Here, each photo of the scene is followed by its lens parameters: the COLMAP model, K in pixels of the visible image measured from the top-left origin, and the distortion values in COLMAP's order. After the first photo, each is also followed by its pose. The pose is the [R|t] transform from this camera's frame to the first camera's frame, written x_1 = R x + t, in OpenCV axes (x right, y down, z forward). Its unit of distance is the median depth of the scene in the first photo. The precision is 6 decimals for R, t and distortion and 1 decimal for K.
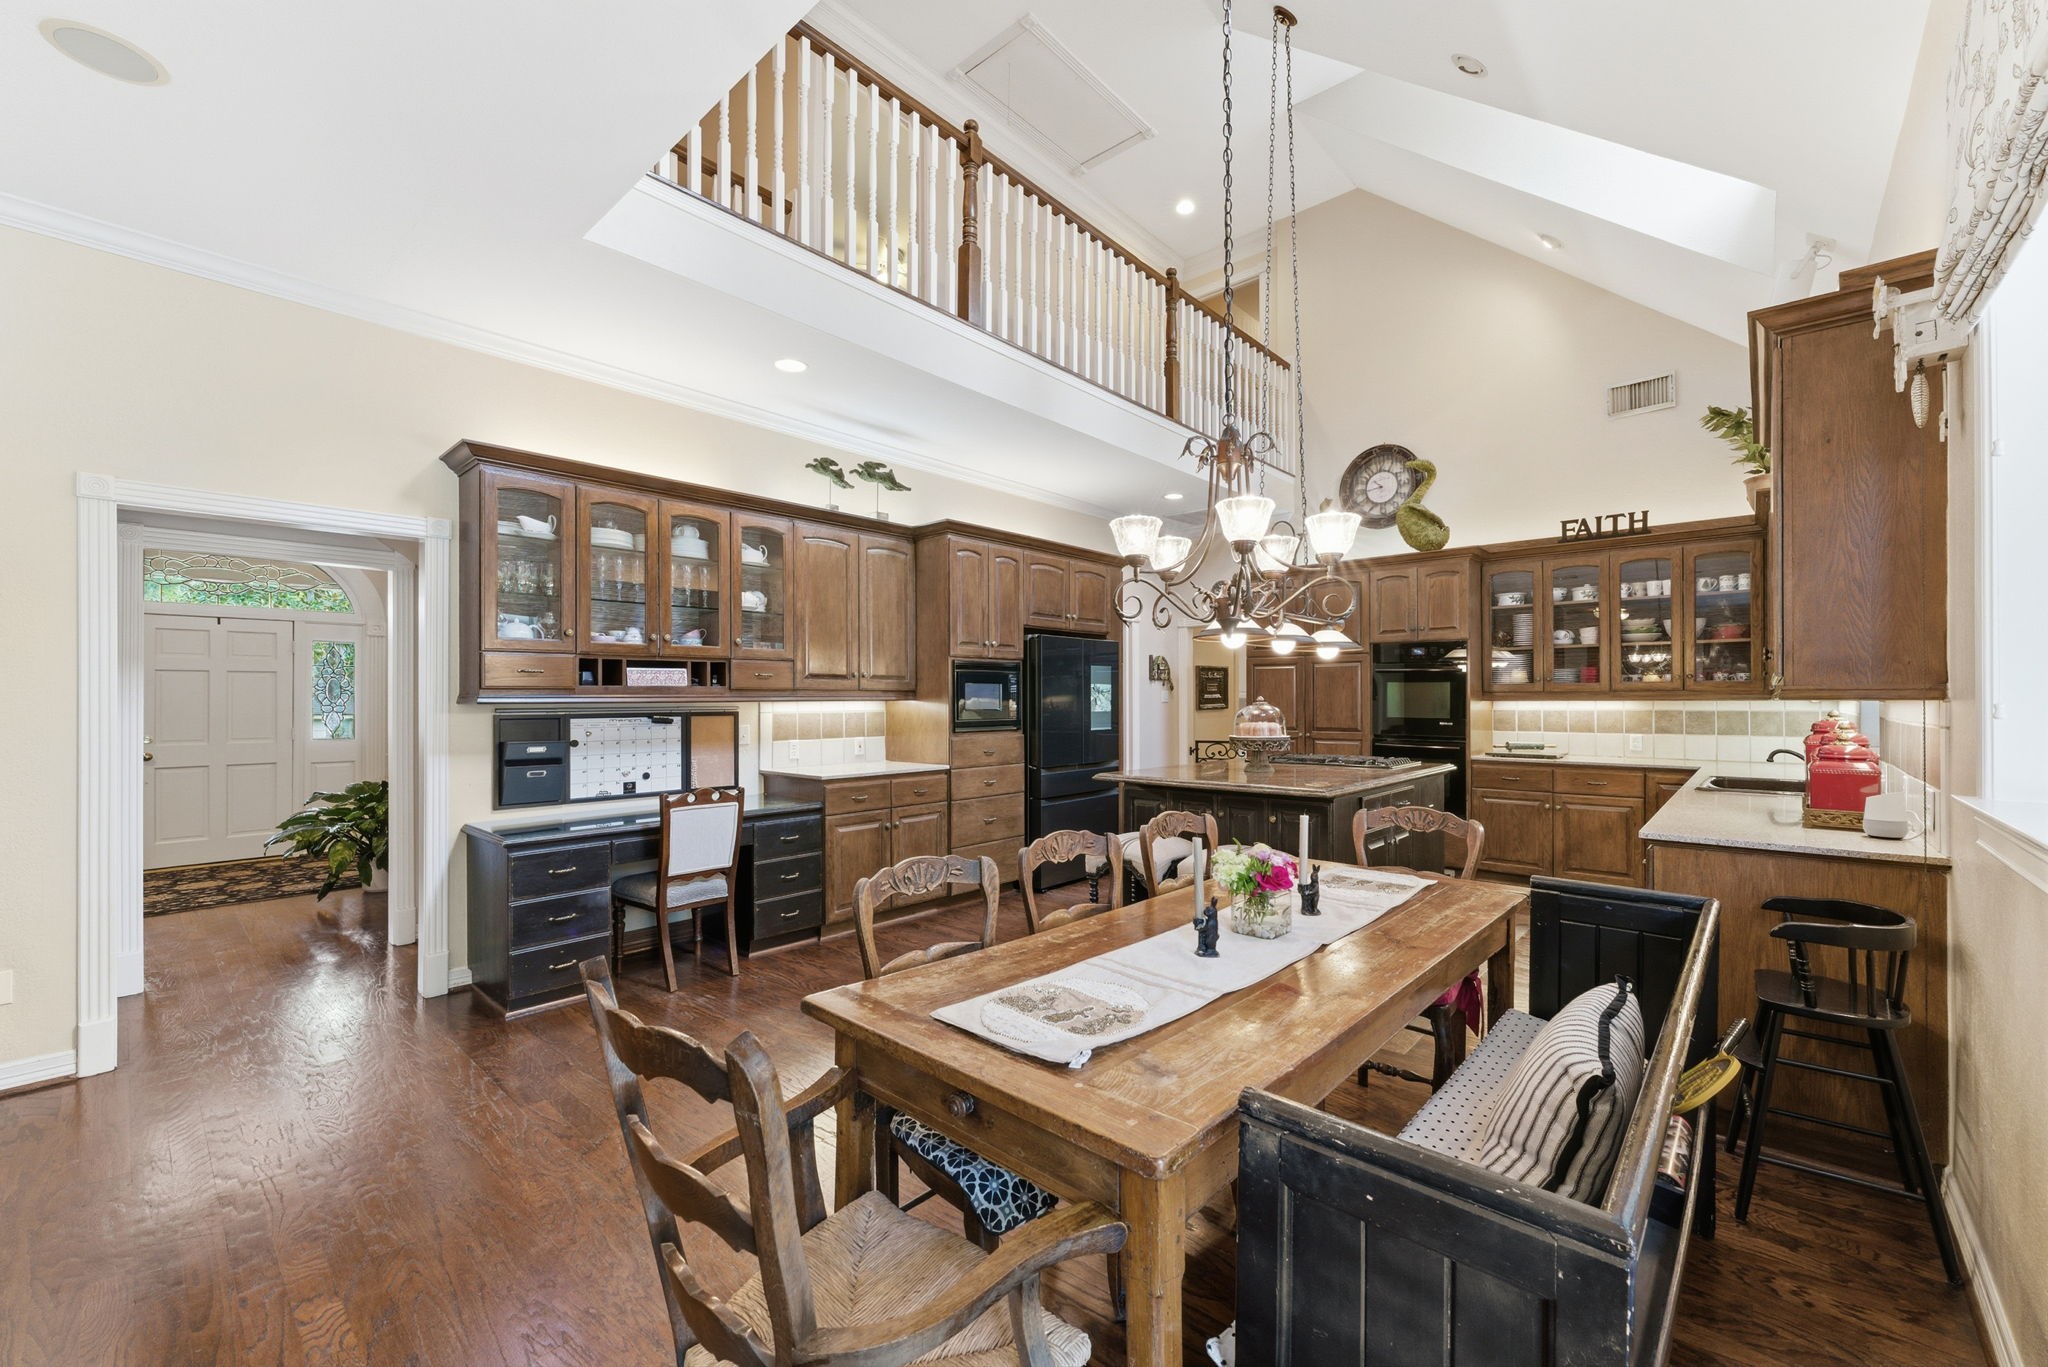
lens RADIAL K [[821.8, 0, 1043.7], [0, 821.8, 690.5], [0, 0, 1]] dist [-0.003066, 0.000538]
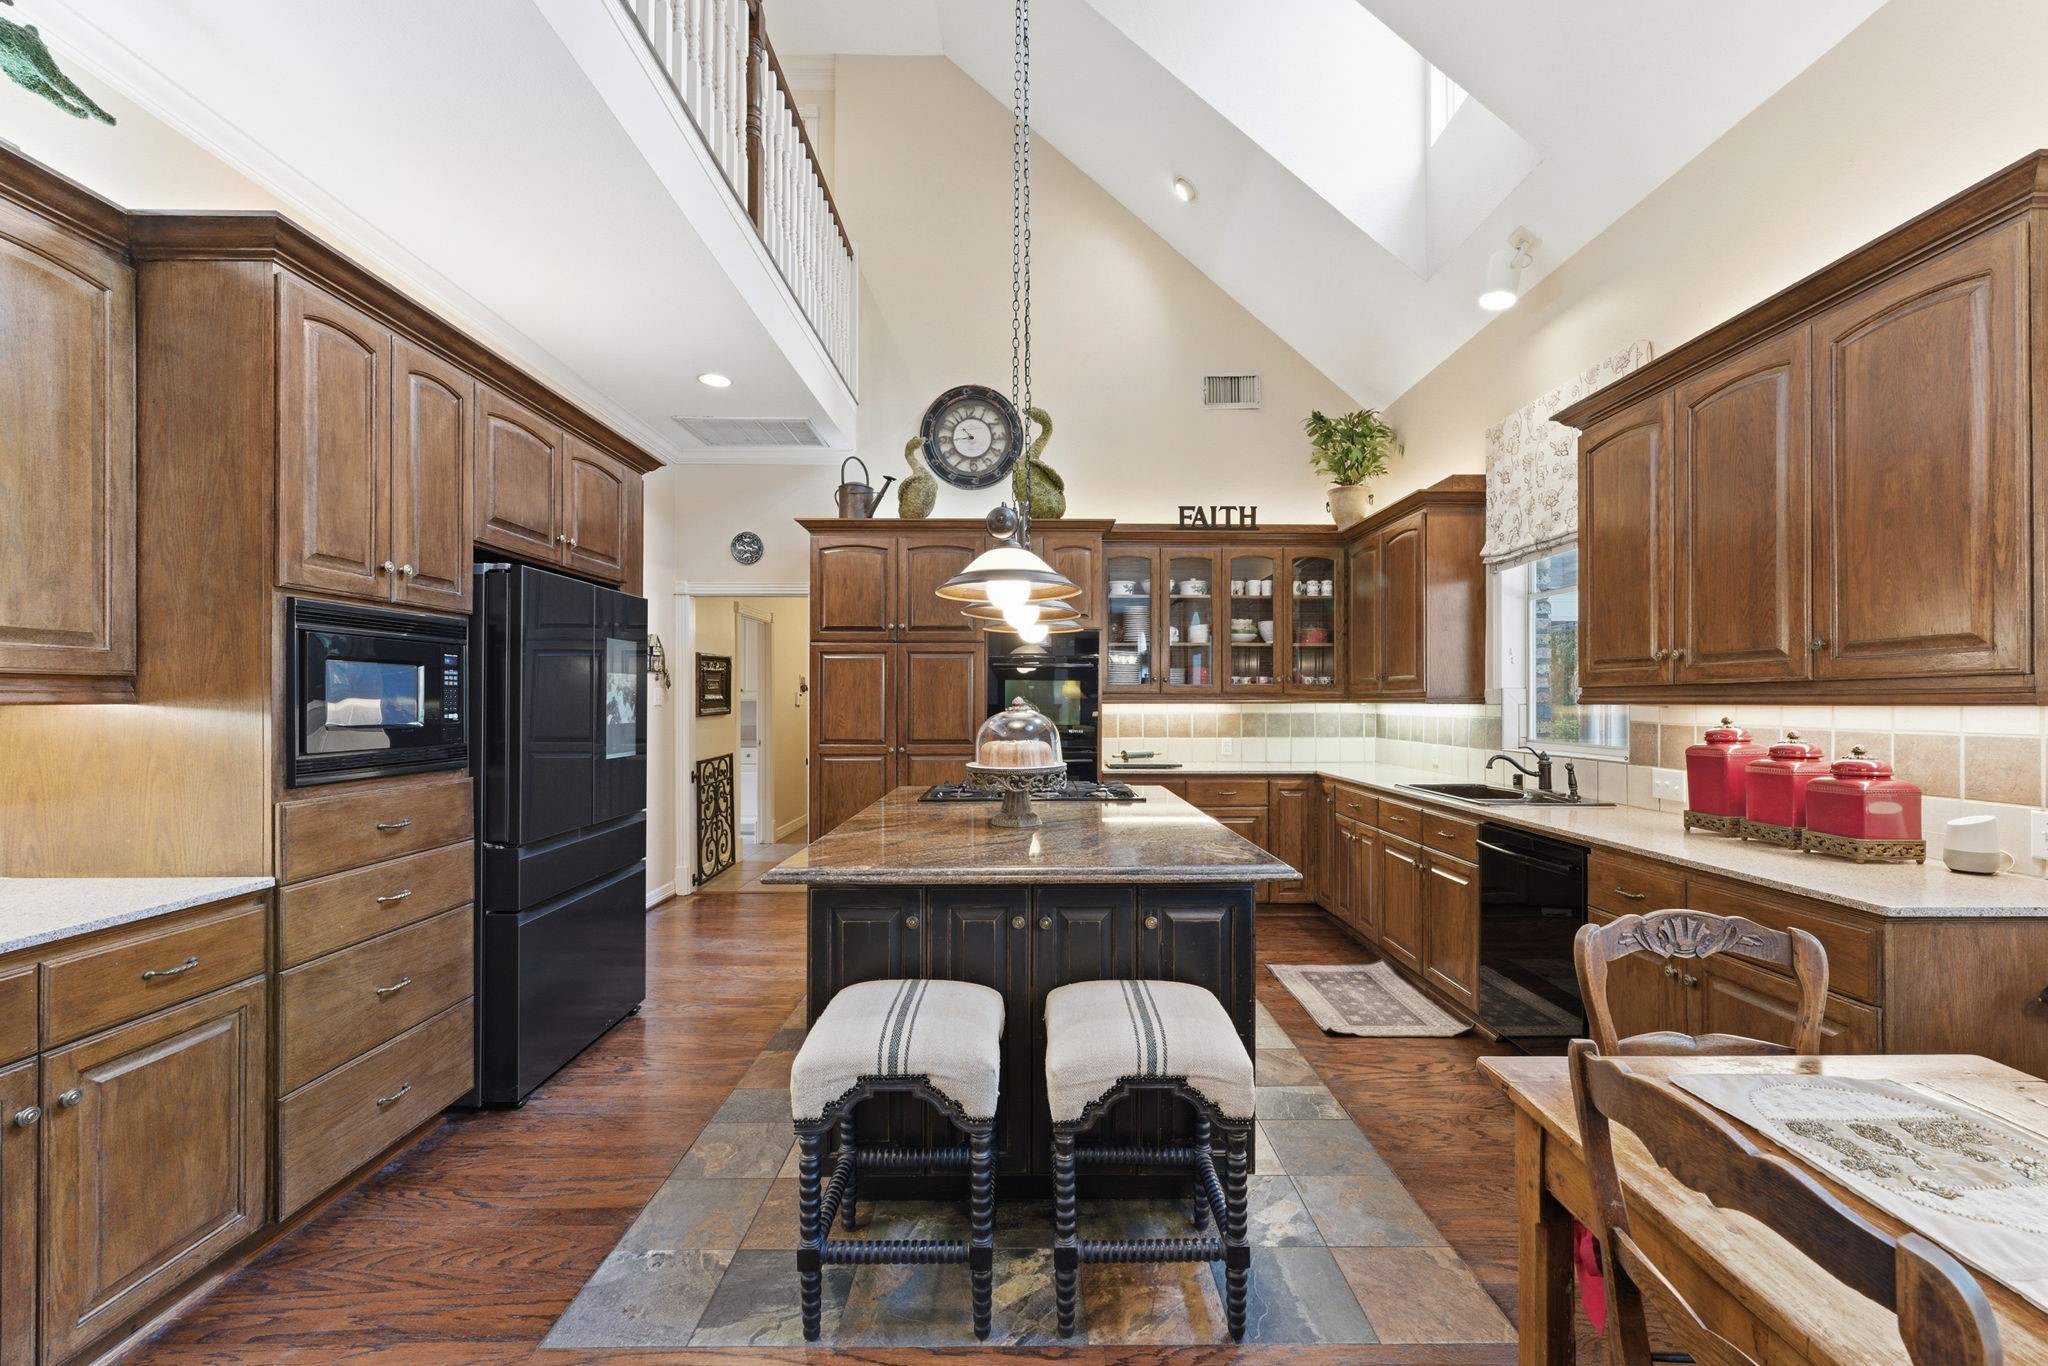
lens RADIAL K [[821.8, 0, 1041.6], [0, 821.8, 696.3], [0, 0, 1]] dist [-0.003066, 0.000538]
pose [[0.740318, 0.005395, 0.672235, -0.097184], [-0.009181, 0.999956, 0.002086, 0.004148], [-0.672194, -0.007716, 0.740335, 0.441410]]
